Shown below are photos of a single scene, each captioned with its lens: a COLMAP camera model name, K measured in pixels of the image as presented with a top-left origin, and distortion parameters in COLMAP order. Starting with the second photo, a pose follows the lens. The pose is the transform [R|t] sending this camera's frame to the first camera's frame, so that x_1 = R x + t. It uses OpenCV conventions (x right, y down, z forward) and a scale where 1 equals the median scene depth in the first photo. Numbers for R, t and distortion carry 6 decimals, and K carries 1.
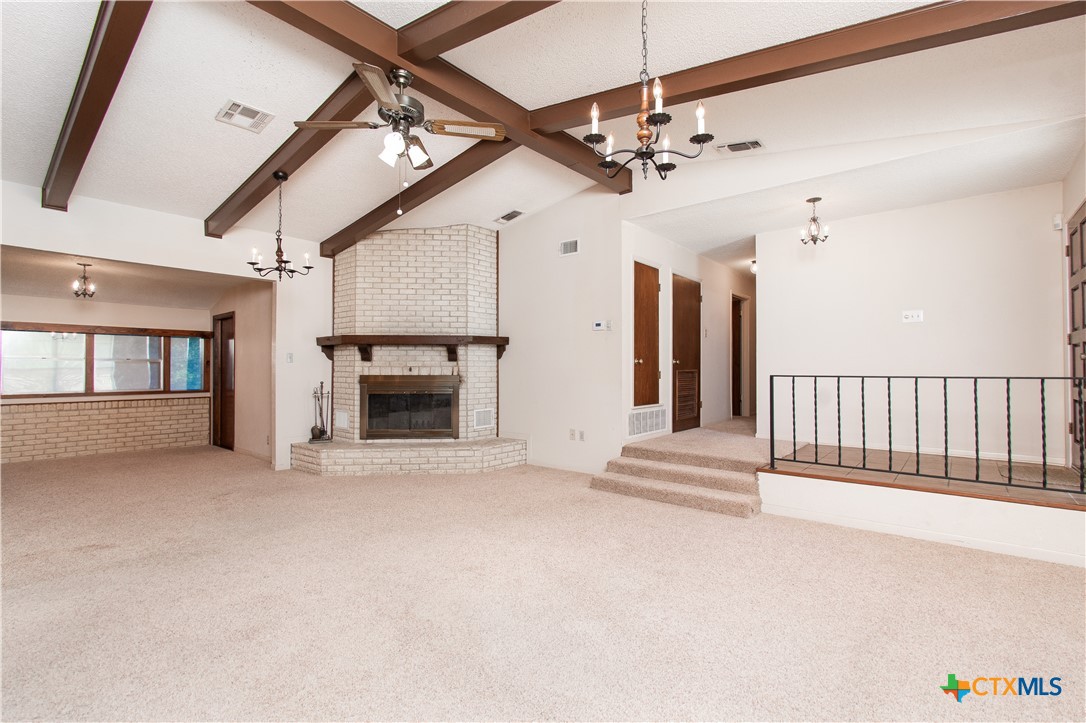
lens RADIAL K [[484.4, 0, 543.7], [0, 484.4, 363.7], [0, 0, 1]] dist [0.007921, -0.000550]
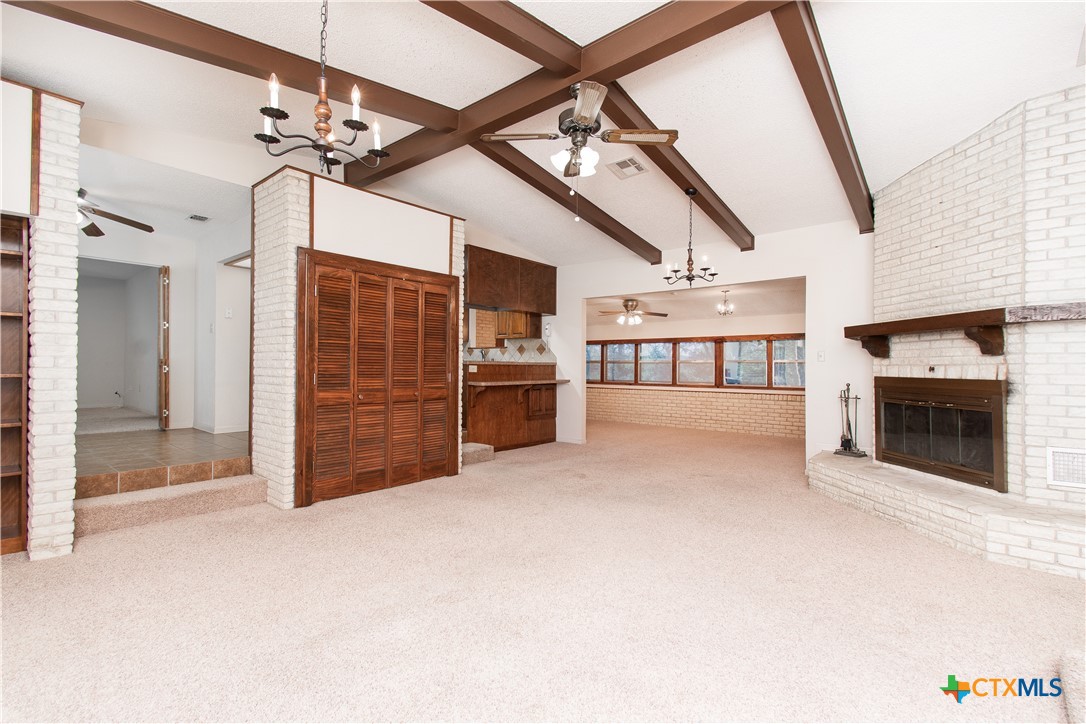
lens RADIAL K [[484.4, 0, 548.5], [0, 484.4, 362.9], [0, 0, 1]] dist [0.007921, -0.000550]
pose [[0.015379, -0.010009, -0.999832, 0.382153], [0.004659, 0.999940, -0.009939, 0.007147], [0.999871, -0.004505, 0.015425, 0.463579]]
